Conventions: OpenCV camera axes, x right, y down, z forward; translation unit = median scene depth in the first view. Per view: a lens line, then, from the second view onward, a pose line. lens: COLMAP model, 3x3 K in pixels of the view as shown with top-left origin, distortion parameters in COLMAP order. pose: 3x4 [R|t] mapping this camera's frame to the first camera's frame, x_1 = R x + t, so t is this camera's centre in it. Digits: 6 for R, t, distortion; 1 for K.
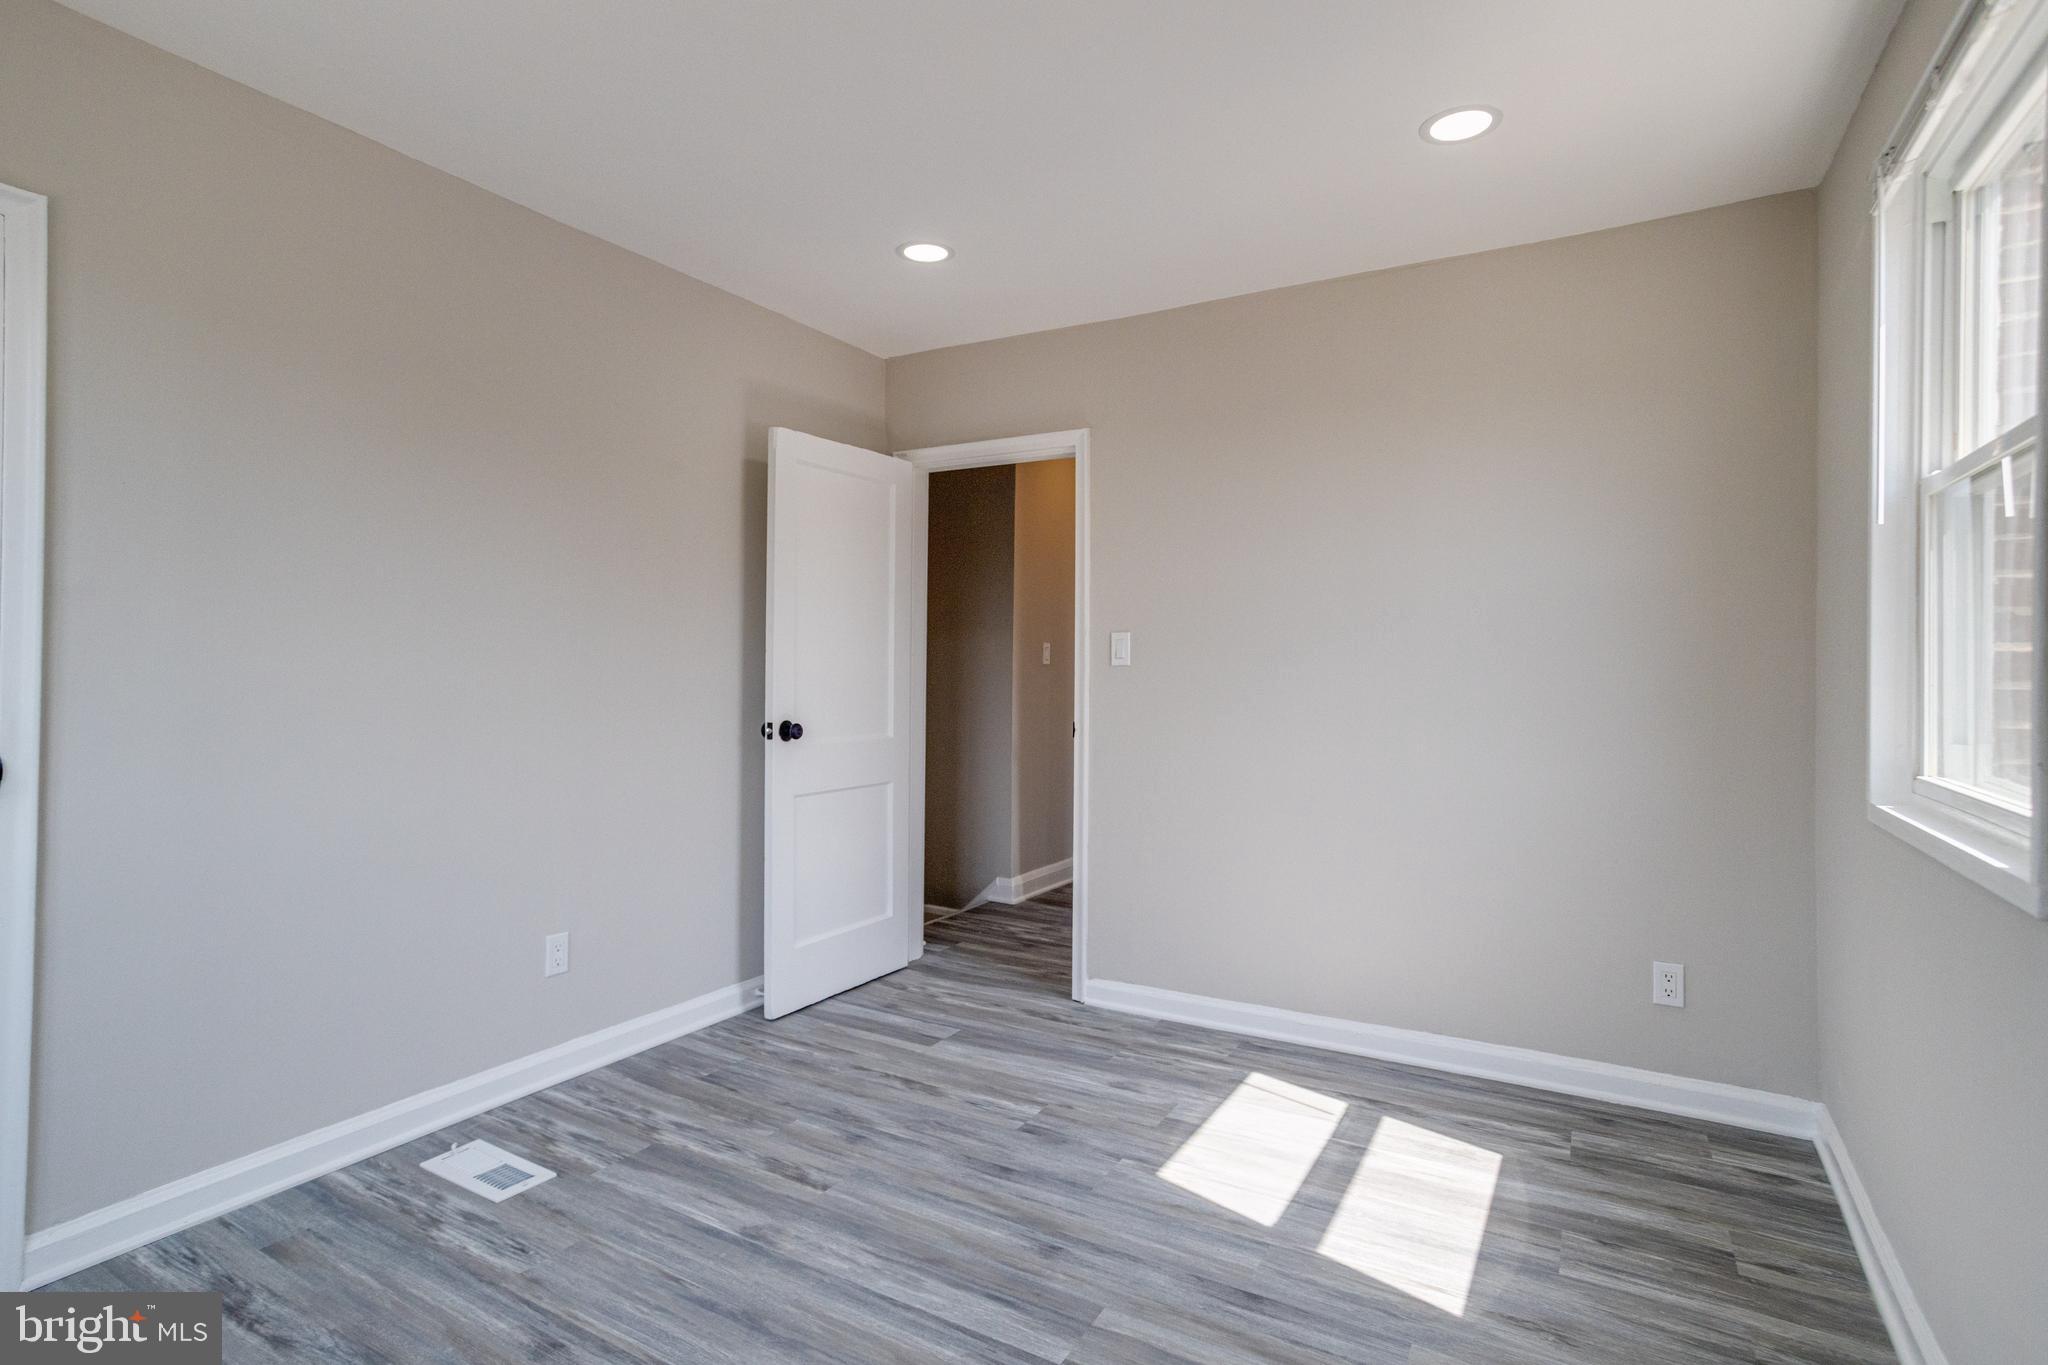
lens RADIAL K [[1006.1, 0, 1009.2], [0, 1006.1, 648.5], [0, 0, 1]] dist [-0.044937, 0.034760]
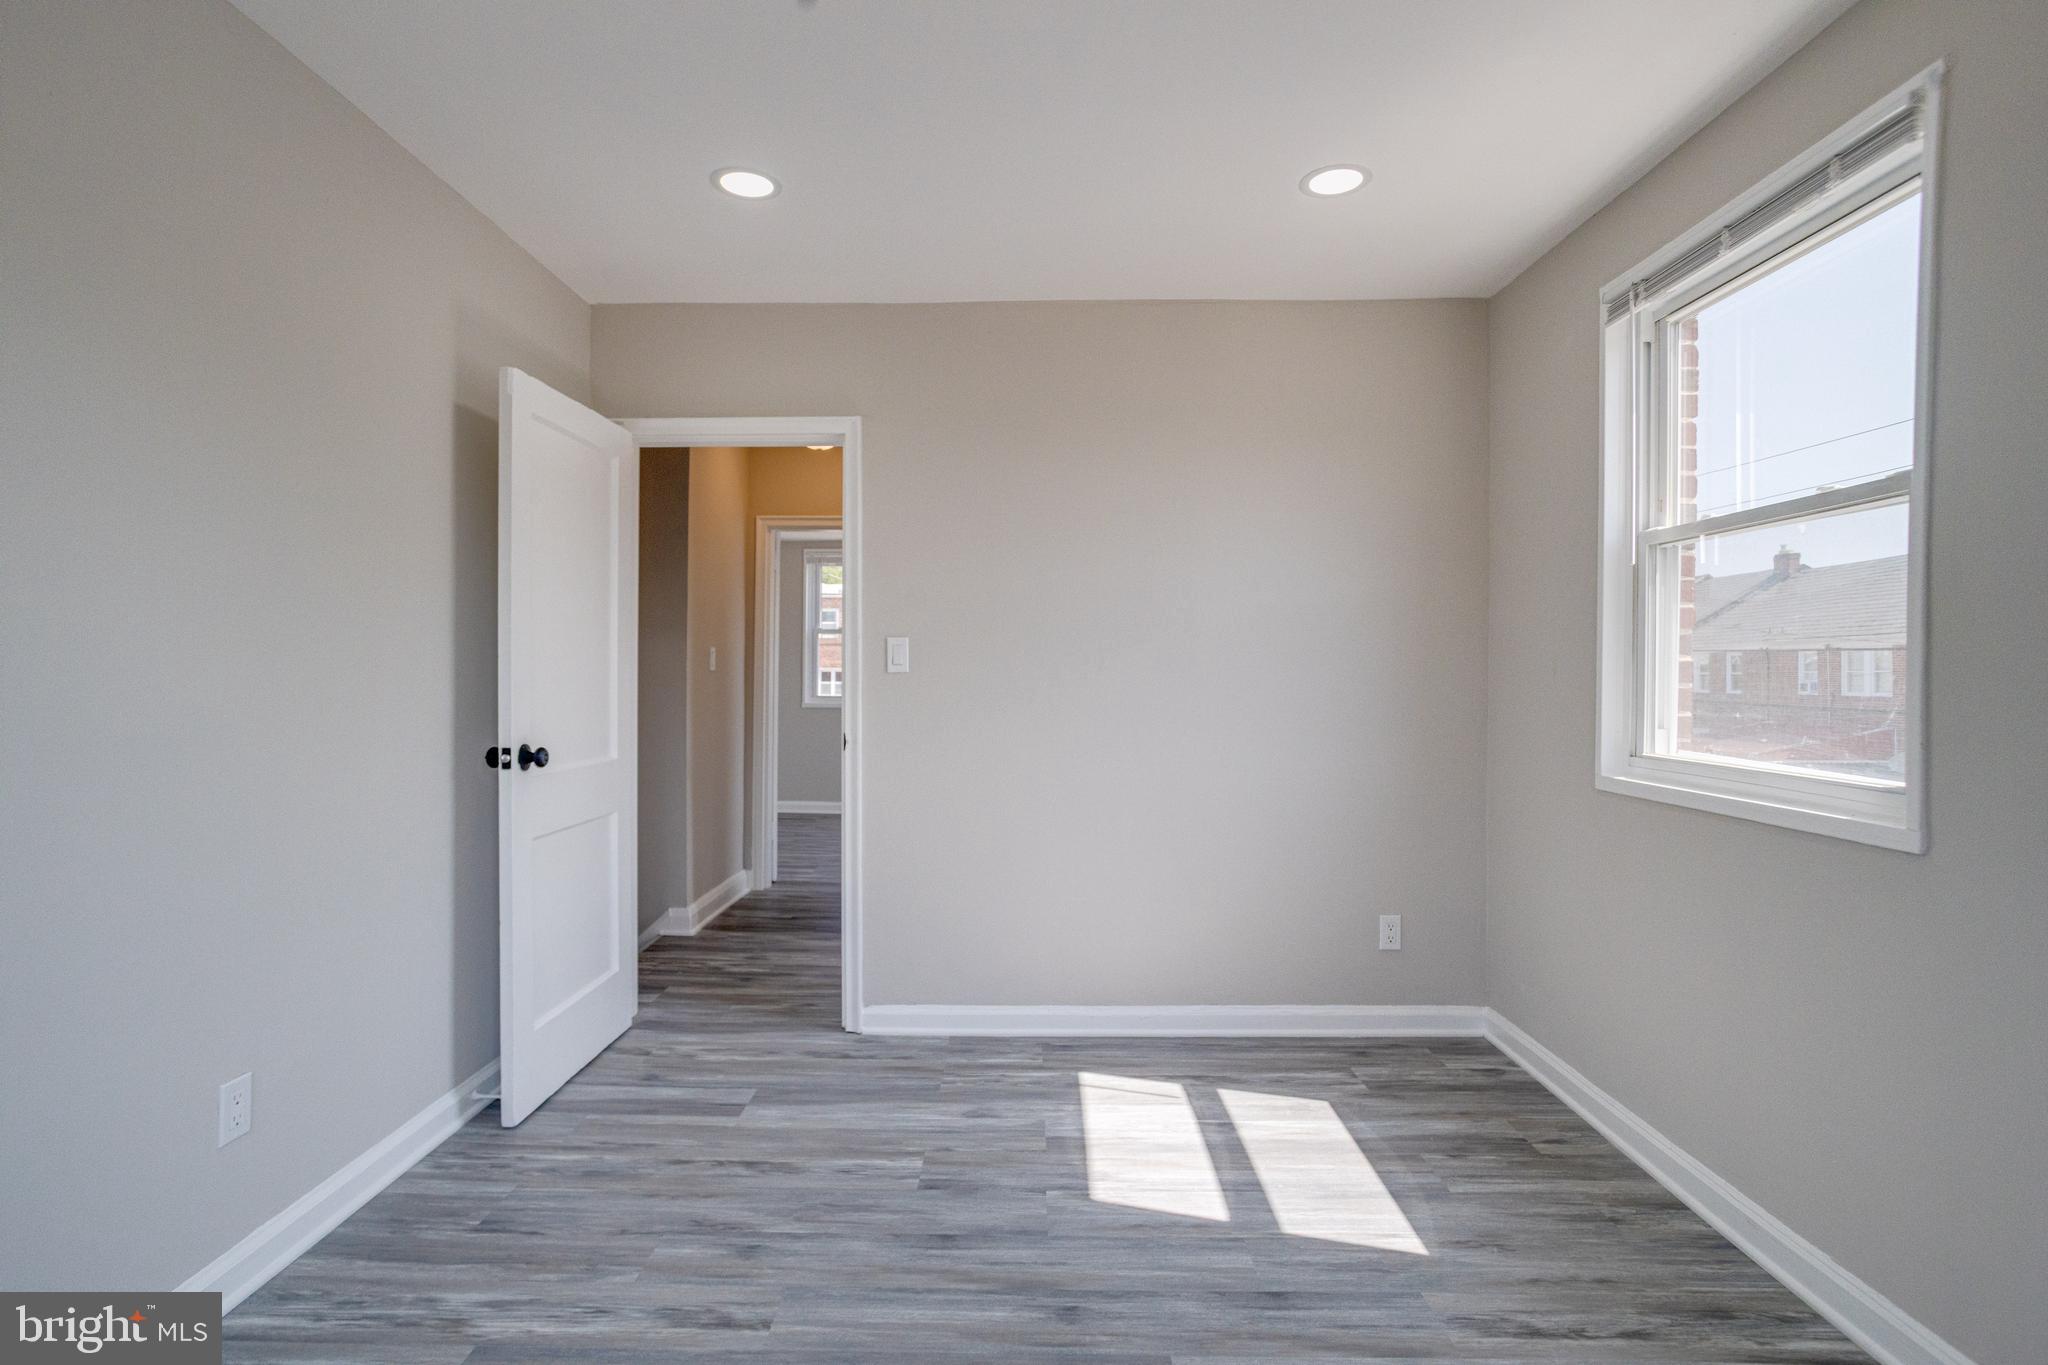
lens RADIAL K [[976.4, 0, 1006.2], [0, 976.4, 666.2], [0, 0, 1]] dist [-0.018354, 0.011515]
pose [[0.874126, -0.002088, 0.485695, -0.341625], [-0.005104, 0.999896, 0.013485, -0.002138], [-0.485673, -0.014266, 0.874024, 0.196554]]
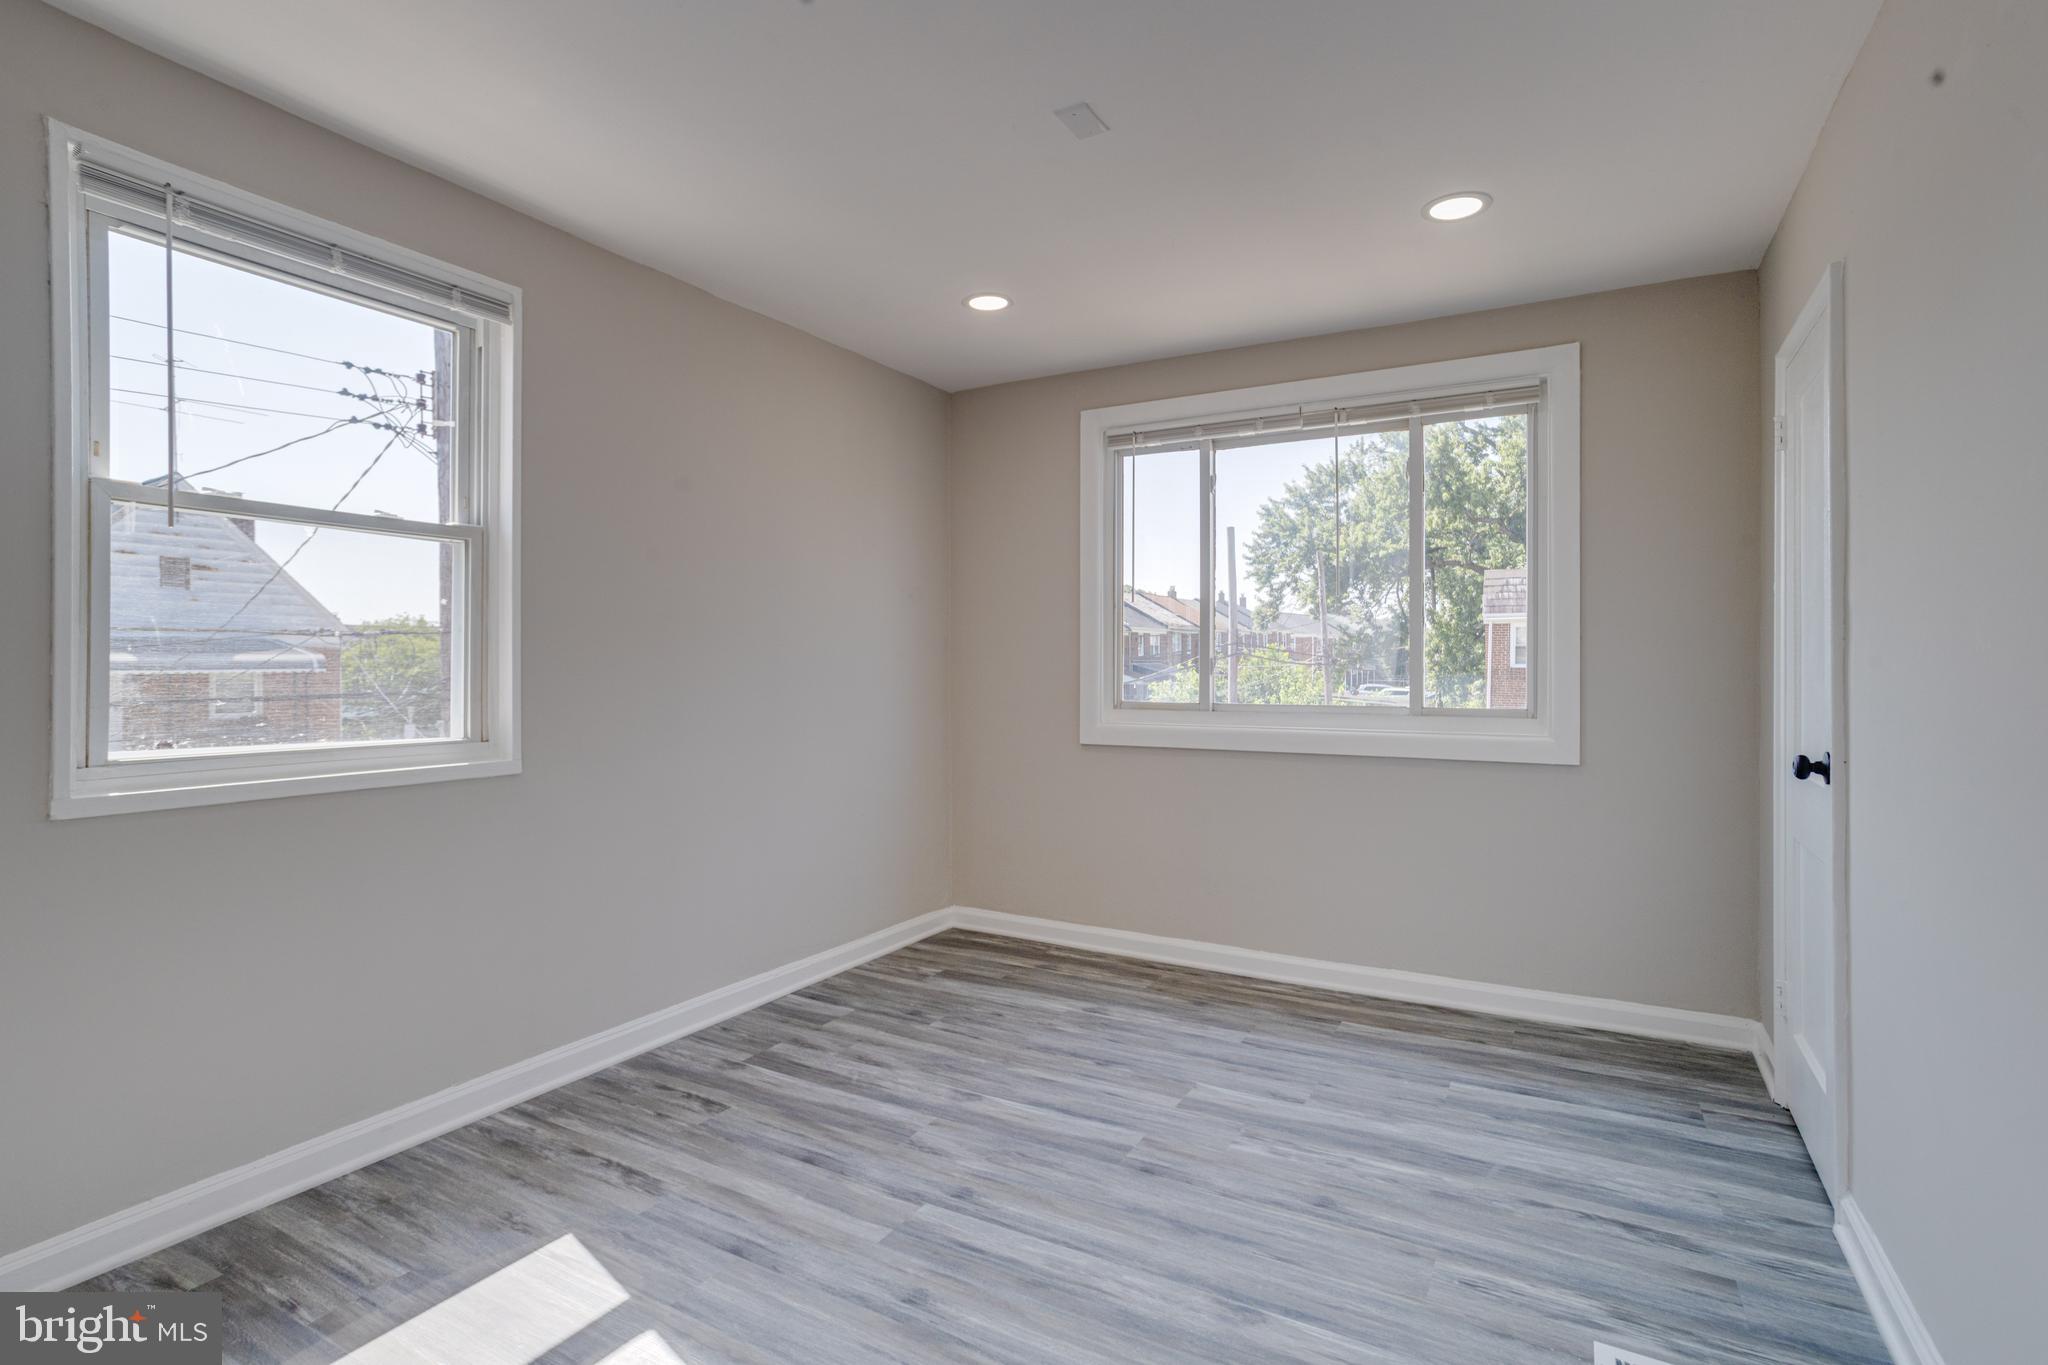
lens RADIAL K [[1006.1, 0, 1003.3], [0, 1006.1, 666.2], [0, 0, 1]] dist [-0.044937, 0.034760]
pose [[-0.999887, -0.011901, -0.009135, -0.019076], [-0.011705, 0.999705, -0.021264, 0.027178], [0.009385, -0.021155, -0.999732, 1.498225]]
